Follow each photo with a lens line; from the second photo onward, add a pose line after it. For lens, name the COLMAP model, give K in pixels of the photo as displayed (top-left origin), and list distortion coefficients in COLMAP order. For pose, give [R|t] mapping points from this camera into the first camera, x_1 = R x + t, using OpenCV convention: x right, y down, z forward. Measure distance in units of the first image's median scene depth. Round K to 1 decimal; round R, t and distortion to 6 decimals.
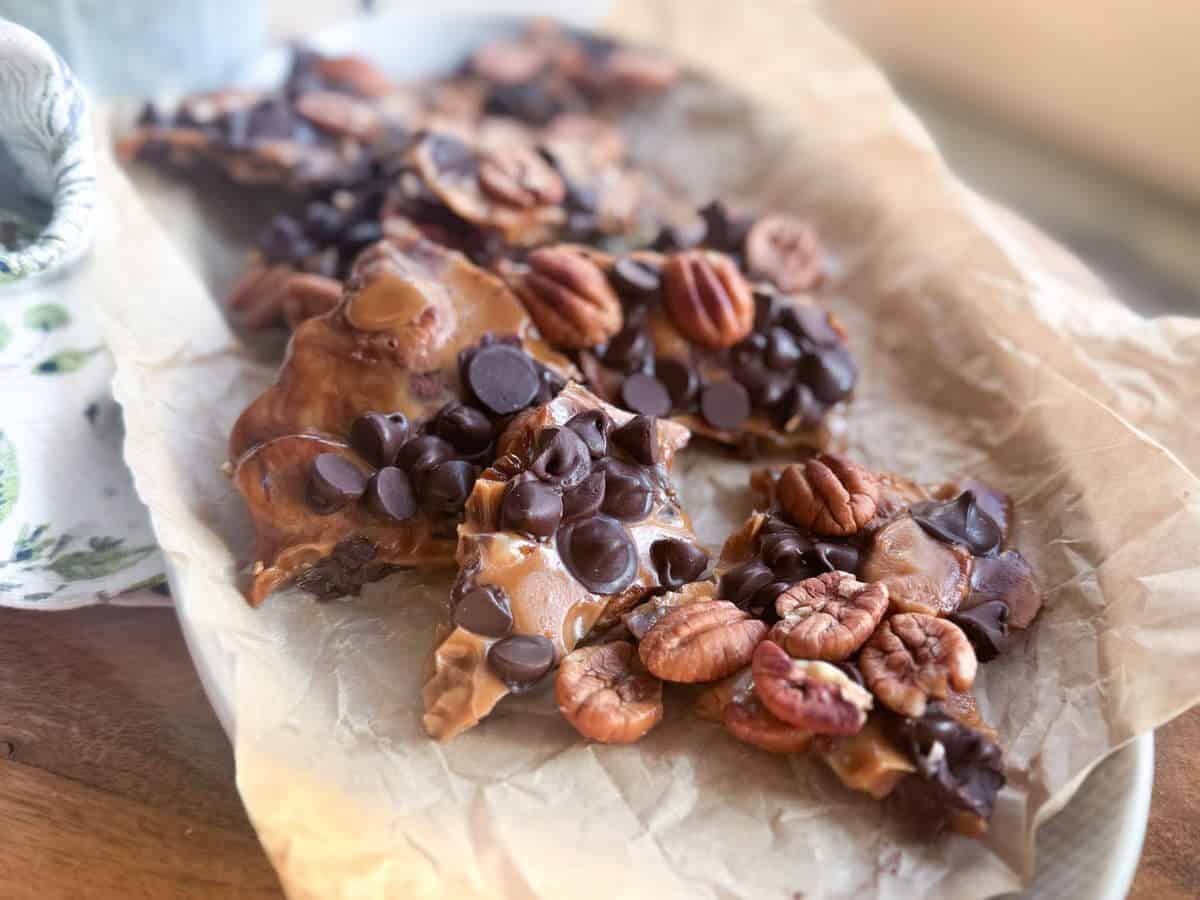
lens RADIAL K [[1237.0, 0, 657.3], [0, 1237.0, 450.7], [0, 0, 1]] dist [0.176816, -0.489638]
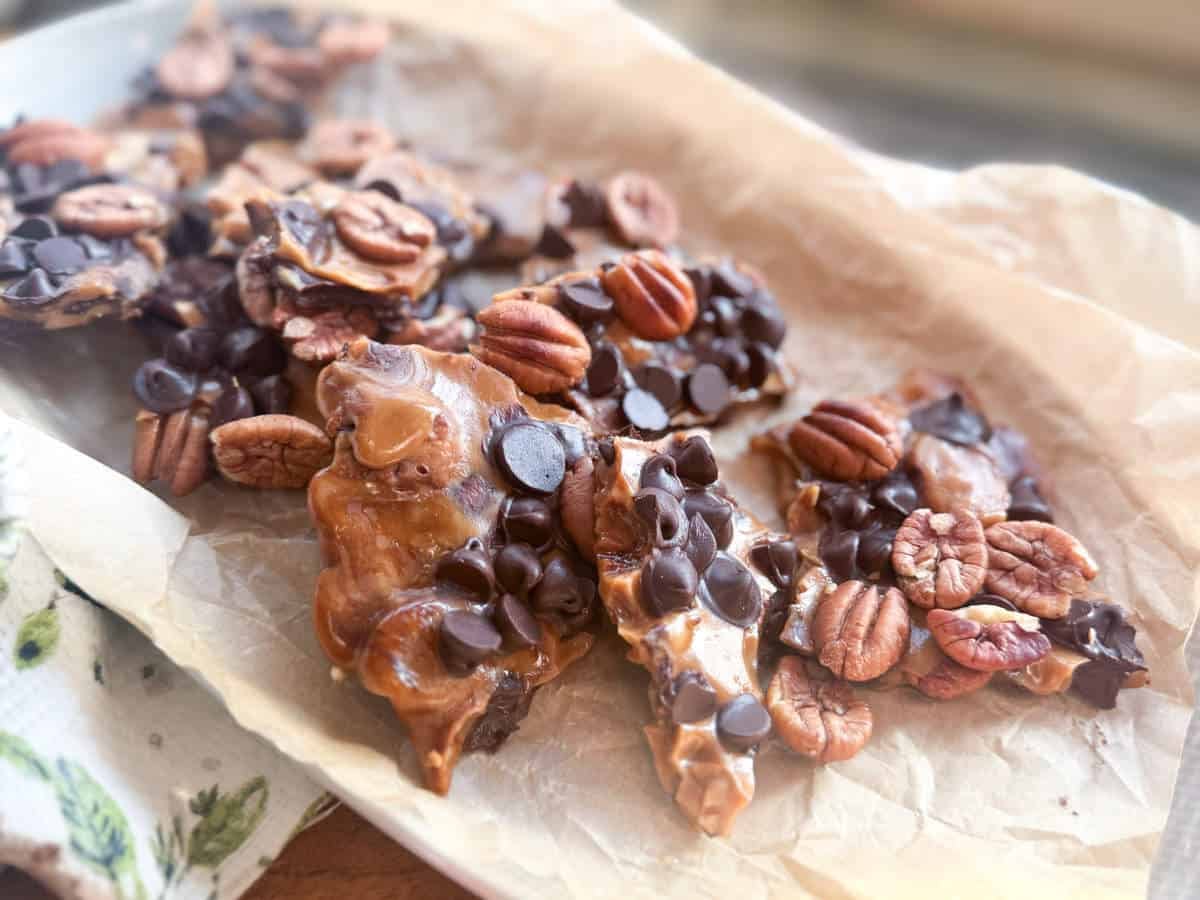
lens RADIAL K [[1113.9, 0, 600.0], [0, 1113.9, 450.0], [0, 0, 1]] dist [0.184036, -0.547842]
pose [[0.859024, -0.388831, 0.332999, -0.412584], [0.313720, 0.913853, 0.257782, -0.303242], [-0.404546, -0.116973, 0.907006, 0.216010]]
